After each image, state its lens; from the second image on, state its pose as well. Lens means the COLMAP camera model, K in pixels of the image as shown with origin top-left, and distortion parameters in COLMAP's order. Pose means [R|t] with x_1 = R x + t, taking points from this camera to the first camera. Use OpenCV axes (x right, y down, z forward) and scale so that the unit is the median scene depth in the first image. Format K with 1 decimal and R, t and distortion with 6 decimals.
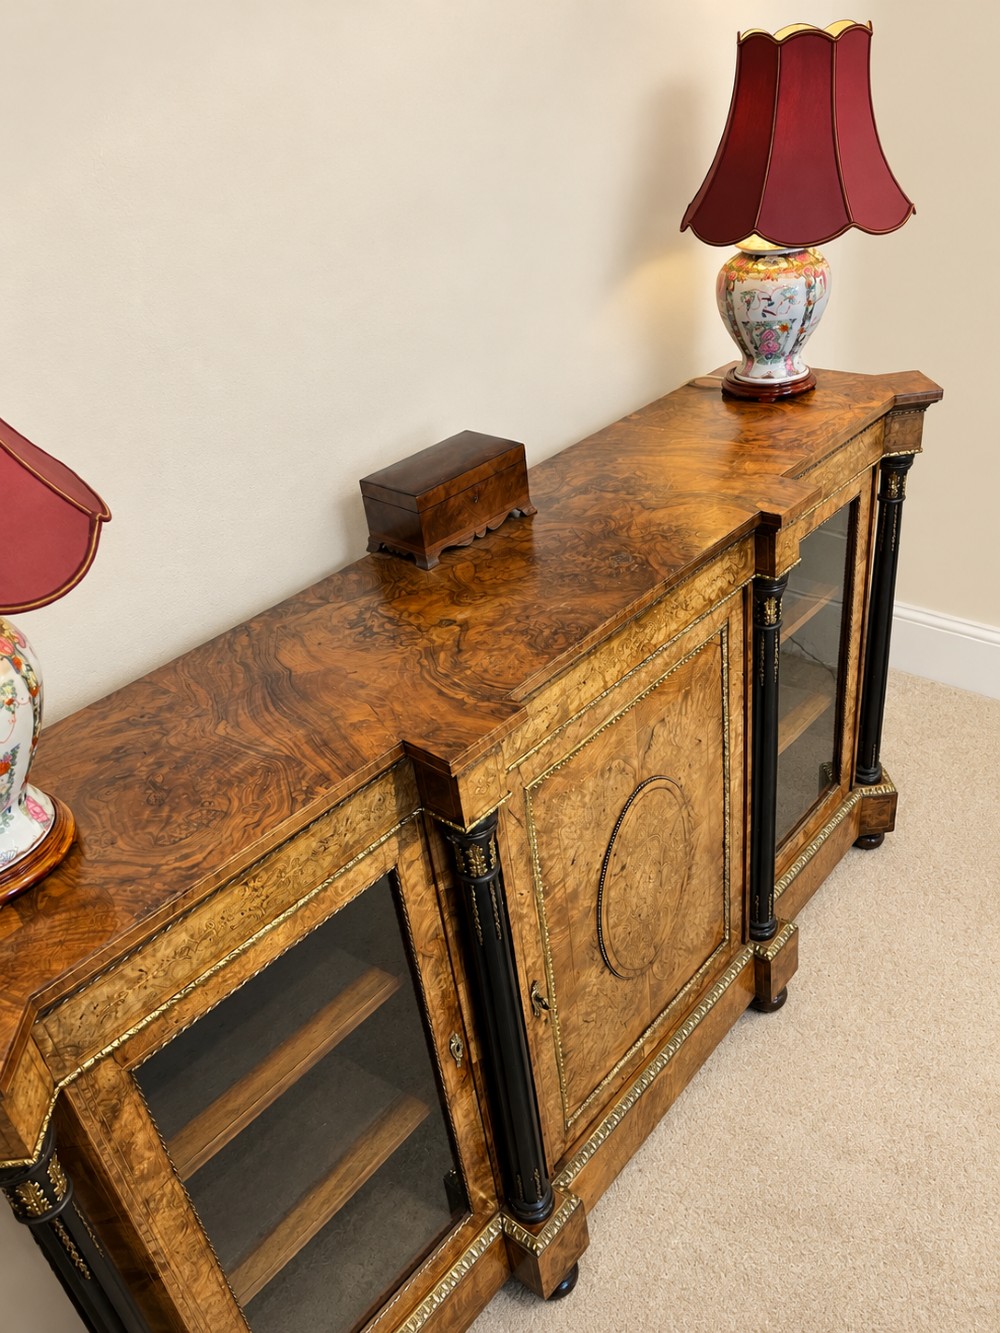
lens RADIAL K [[1030.1, 0, 511.9], [0, 1030.1, 648.4], [0, 0, 1]] dist [0.052332, -0.081475]
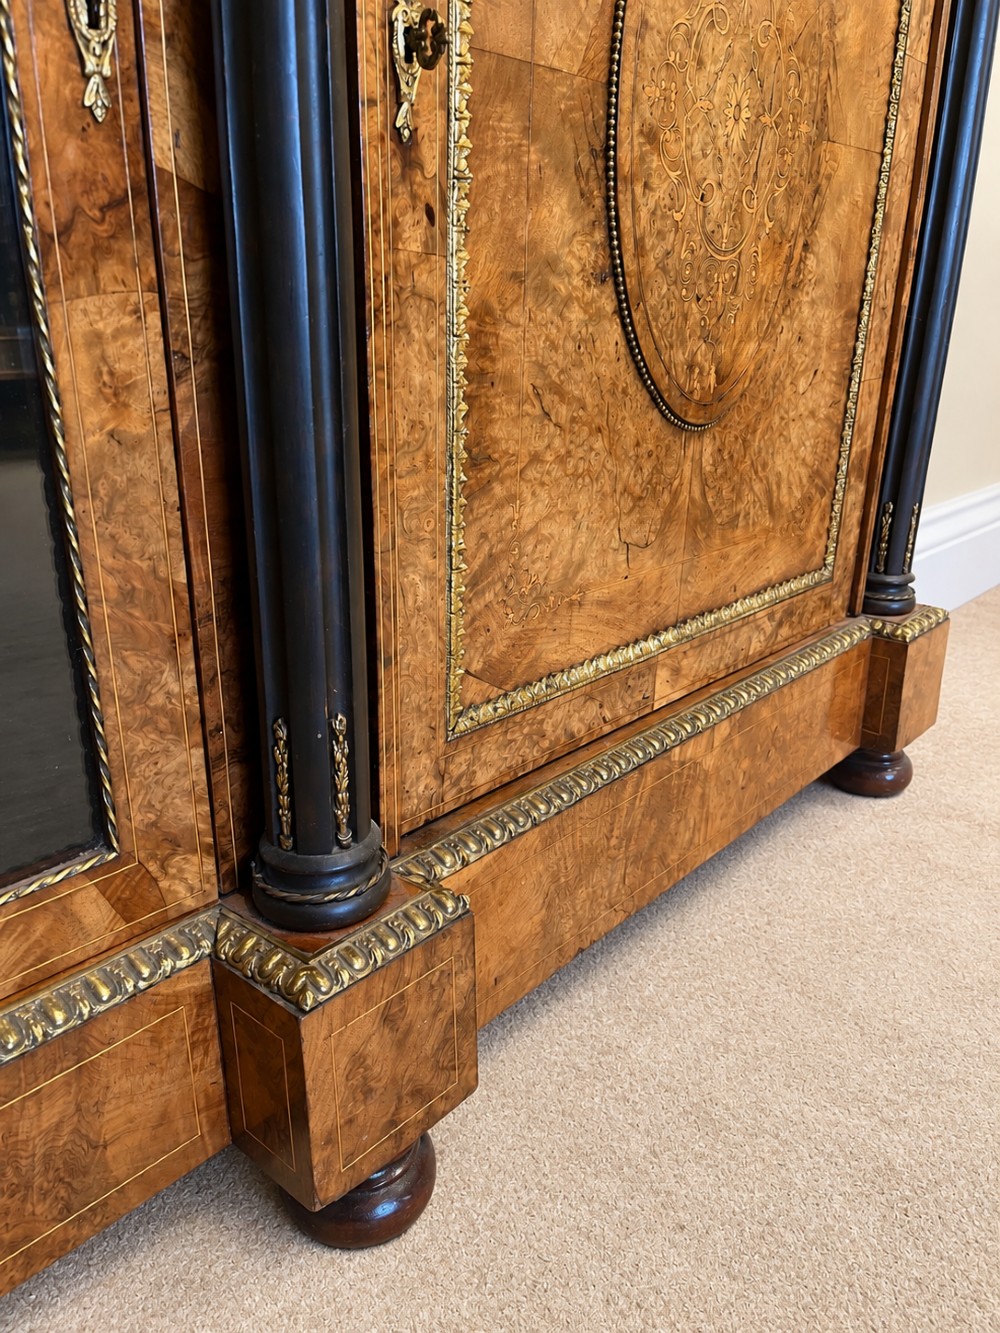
lens RADIAL K [[1030.1, 0, 514.6], [0, 1030.1, 659.1], [0, 0, 1]] dist [0.052332, -0.081475]
pose [[0.991726, 0.121053, 0.042731, 0.058997], [-0.111672, 0.977683, -0.177949, 0.525457], [-0.063318, 0.171705, 0.983112, 0.675747]]
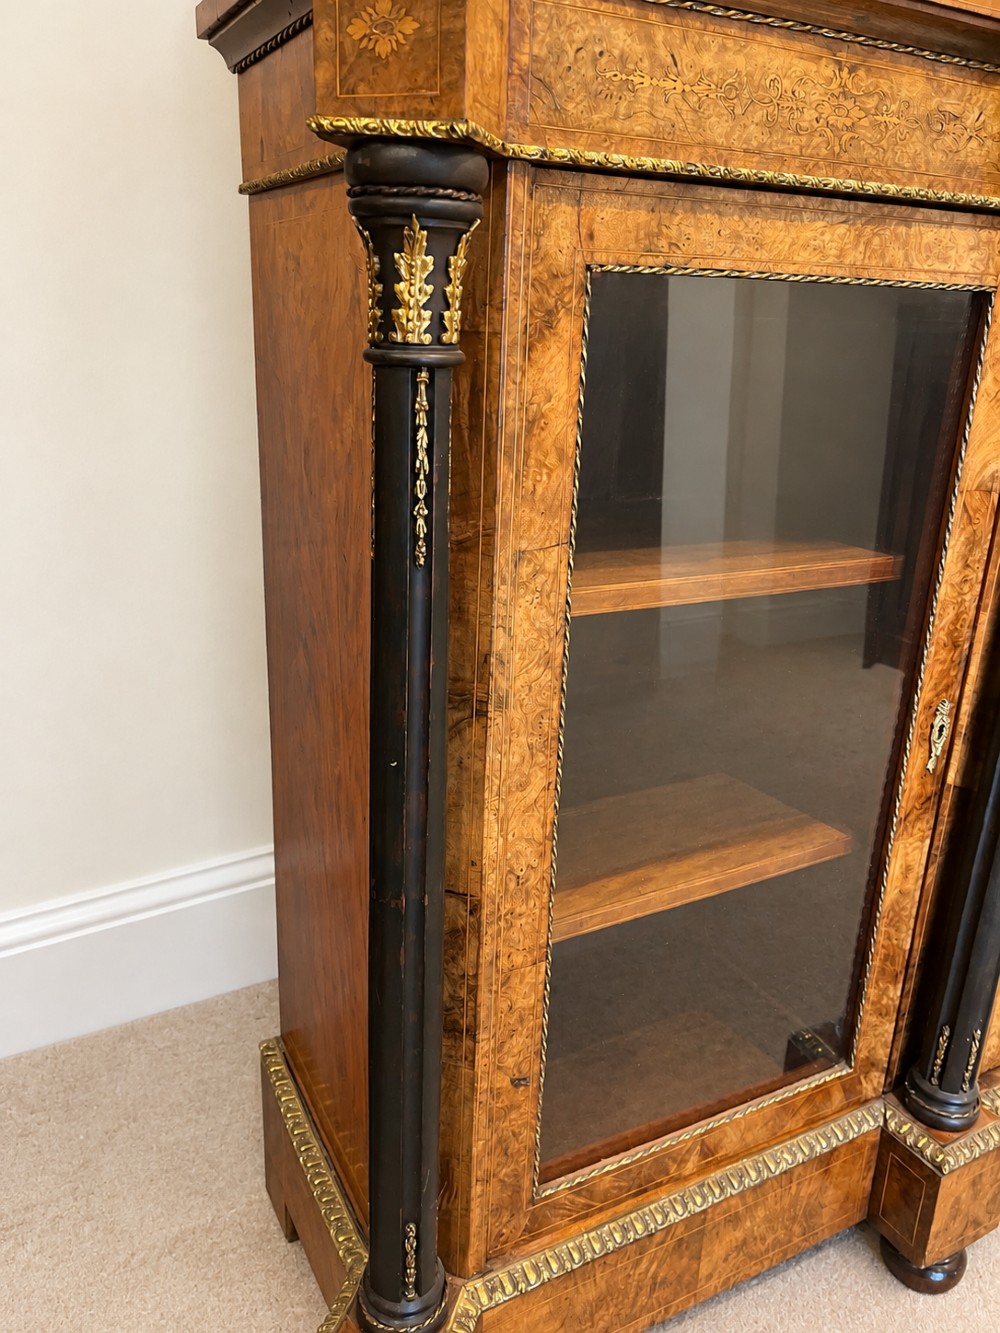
lens RADIAL K [[1030.1, 0, 493.0], [0, 1030.1, 649.0], [0, 0, 1]] dist [0.052332, -0.081475]
pose [[0.922756, 0.253525, -0.290254, -0.118663], [-0.302162, 0.943423, -0.136572, 0.452170], [0.239207, 0.213727, 0.947154, 0.293387]]
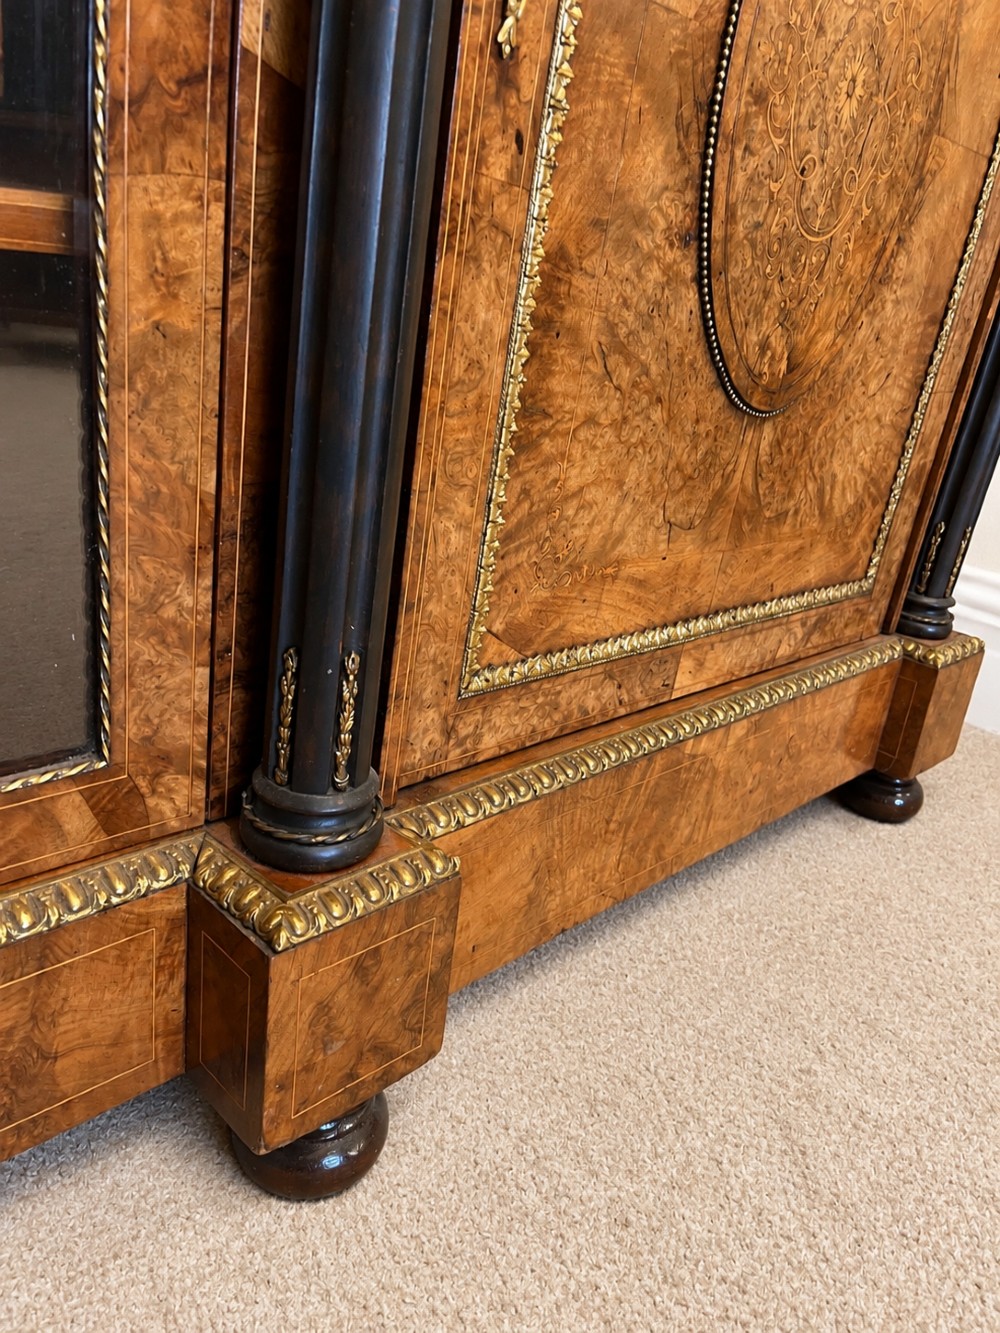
lens RADIAL K [[1030.1, 0, 509.8], [0, 1030.1, 660.6], [0, 0, 1]] dist [0.052332, -0.081475]
pose [[0.965899, 0.257073, 0.030861, 0.057110], [-0.249662, 0.956313, -0.152099, 0.528589], [-0.068614, 0.139208, 0.987883, 0.689900]]
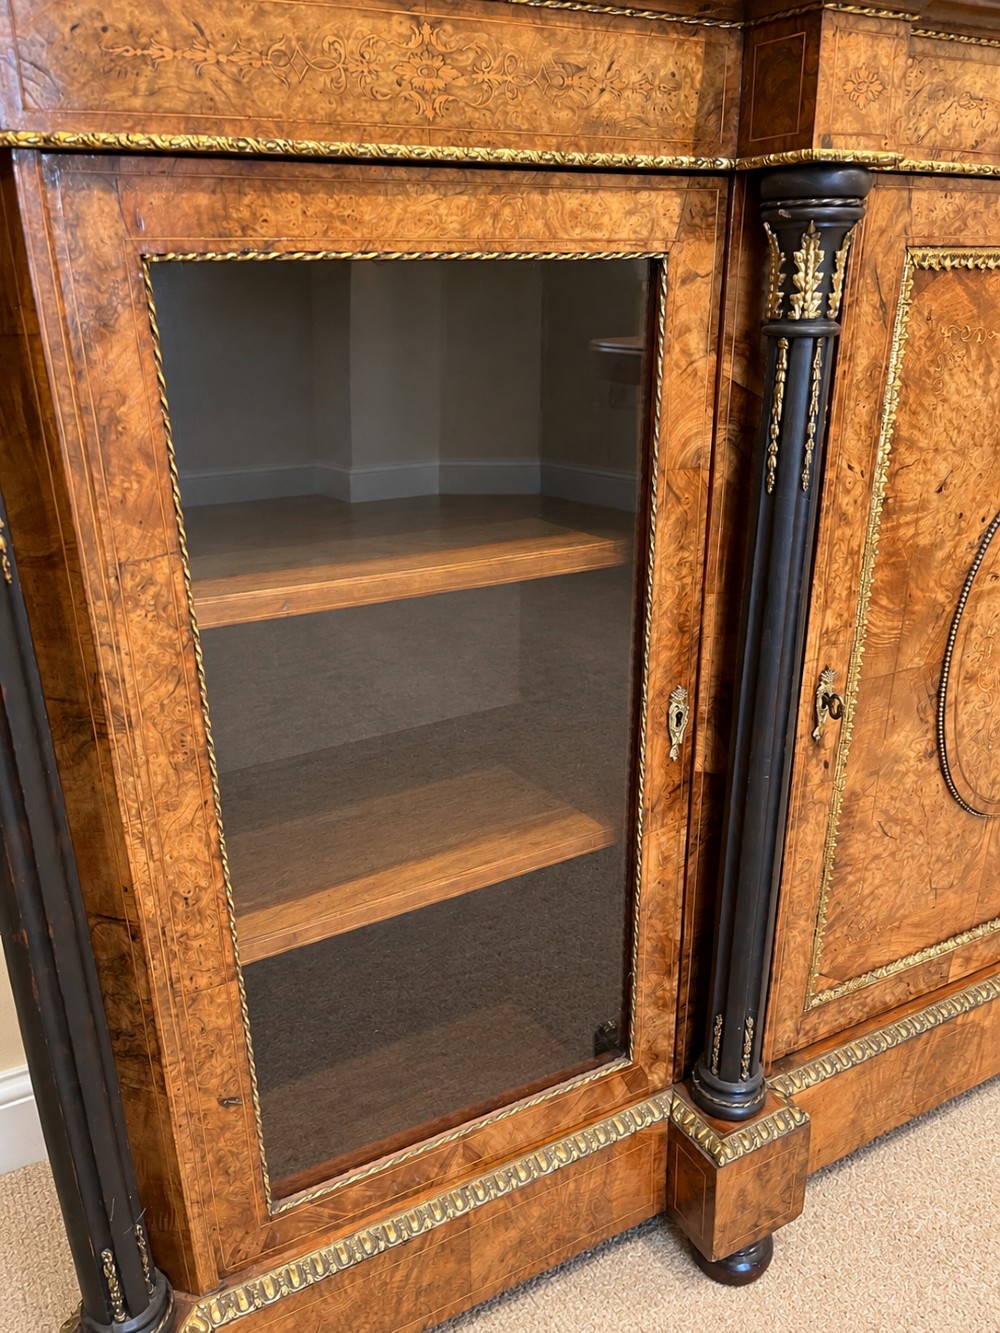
lens RADIAL K [[1030.1, 0, 490.6], [0, 1030.1, 670.2], [0, 0, 1]] dist [0.052332, -0.081475]
pose [[0.931839, 0.219454, -0.288992, 0.012065], [-0.256082, 0.961952, -0.095236, 0.396566], [0.257097, 0.162750, 0.952583, 0.347256]]
